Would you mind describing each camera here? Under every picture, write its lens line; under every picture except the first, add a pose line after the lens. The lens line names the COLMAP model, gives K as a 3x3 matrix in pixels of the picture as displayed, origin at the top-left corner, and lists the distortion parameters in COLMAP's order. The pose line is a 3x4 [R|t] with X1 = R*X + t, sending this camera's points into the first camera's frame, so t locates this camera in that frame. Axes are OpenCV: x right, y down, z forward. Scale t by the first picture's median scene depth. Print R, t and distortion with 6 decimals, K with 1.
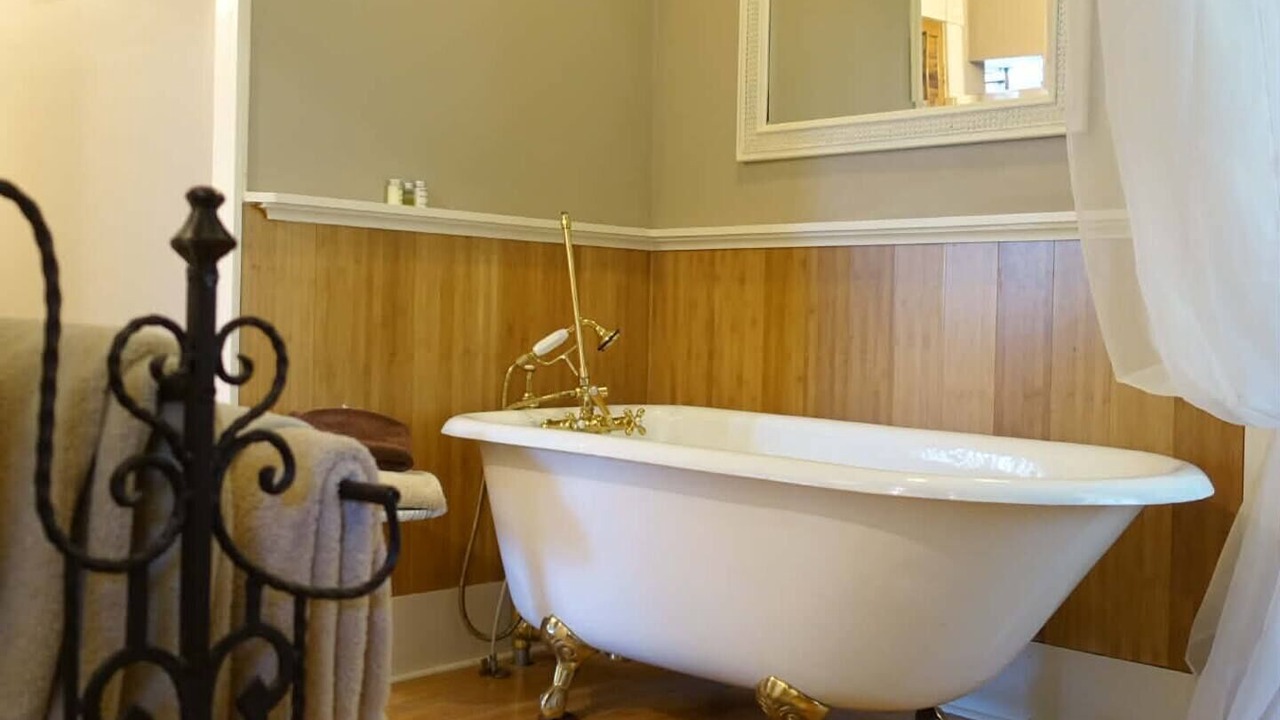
lens RADIAL K [[1269.6, 0, 640.0], [0, 1269.6, 360.0], [0, 0, 1]] dist [0.001455, -0.004290]
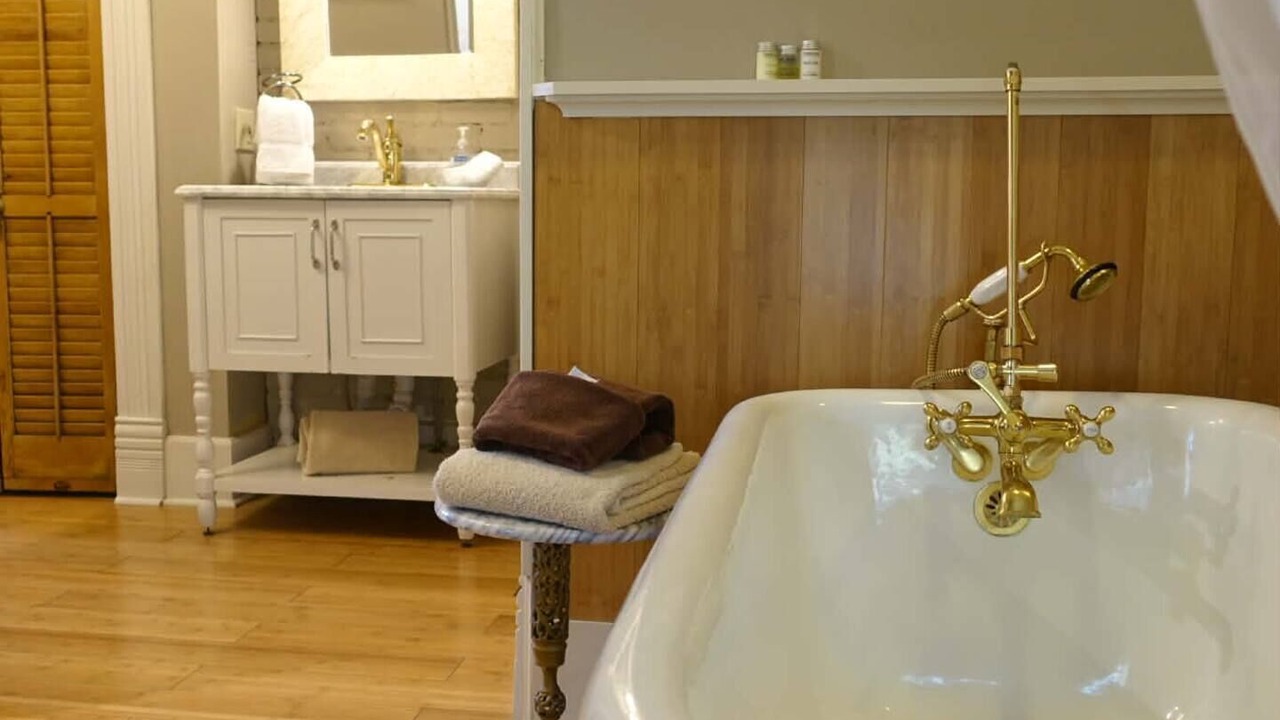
lens RADIAL K [[1269.6, 0, 640.0], [0, 1269.6, 360.0], [0, 0, 1]] dist [0.001455, -0.004290]
pose [[0.597542, 0.073090, -0.798499, 0.328837], [-0.014434, 0.996656, 0.080427, -0.024417], [0.801707, -0.036533, 0.596599, 0.523048]]
